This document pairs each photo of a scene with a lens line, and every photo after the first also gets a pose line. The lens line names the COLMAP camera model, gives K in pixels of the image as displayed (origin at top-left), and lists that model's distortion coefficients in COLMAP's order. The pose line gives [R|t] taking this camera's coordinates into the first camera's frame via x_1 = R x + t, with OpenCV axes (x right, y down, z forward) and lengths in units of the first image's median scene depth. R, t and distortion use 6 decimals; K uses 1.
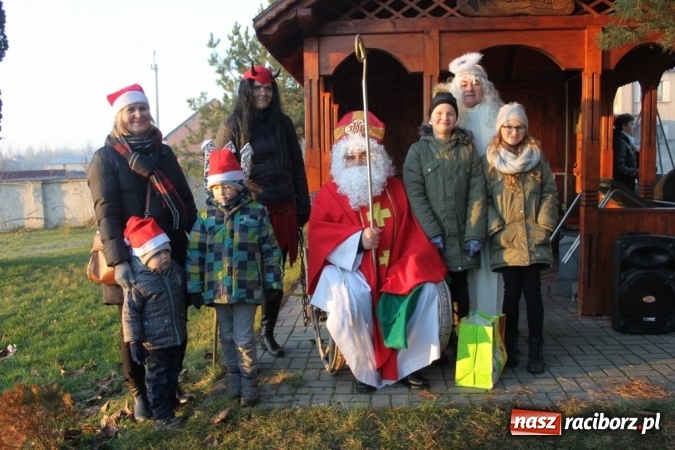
lens RADIAL K [[655.6, 0, 337.5], [0, 655.6, 225.0], [0, 0, 1]] dist [-0.133946, 0.254700]
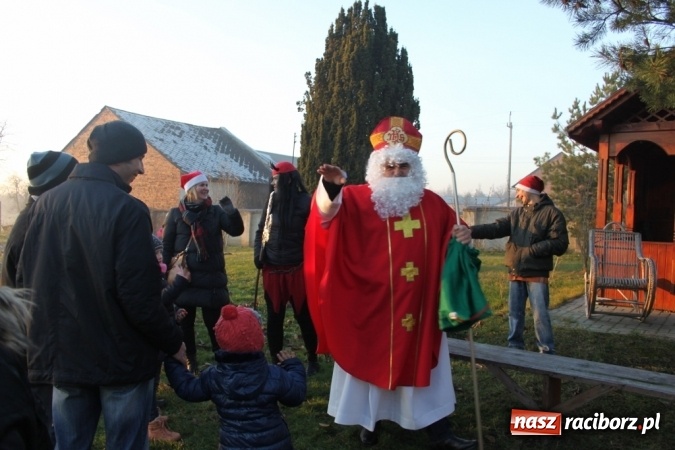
lens RADIAL K [[655.6, 0, 337.5], [0, 655.6, 225.0], [0, 0, 1]] dist [-0.133946, 0.254700]
pose [[0.865779, 0.056592, -0.497217, 0.206838], [-0.091165, 0.994795, -0.045516, 0.086338], [0.492053, 0.084735, 0.866432, -0.778440]]
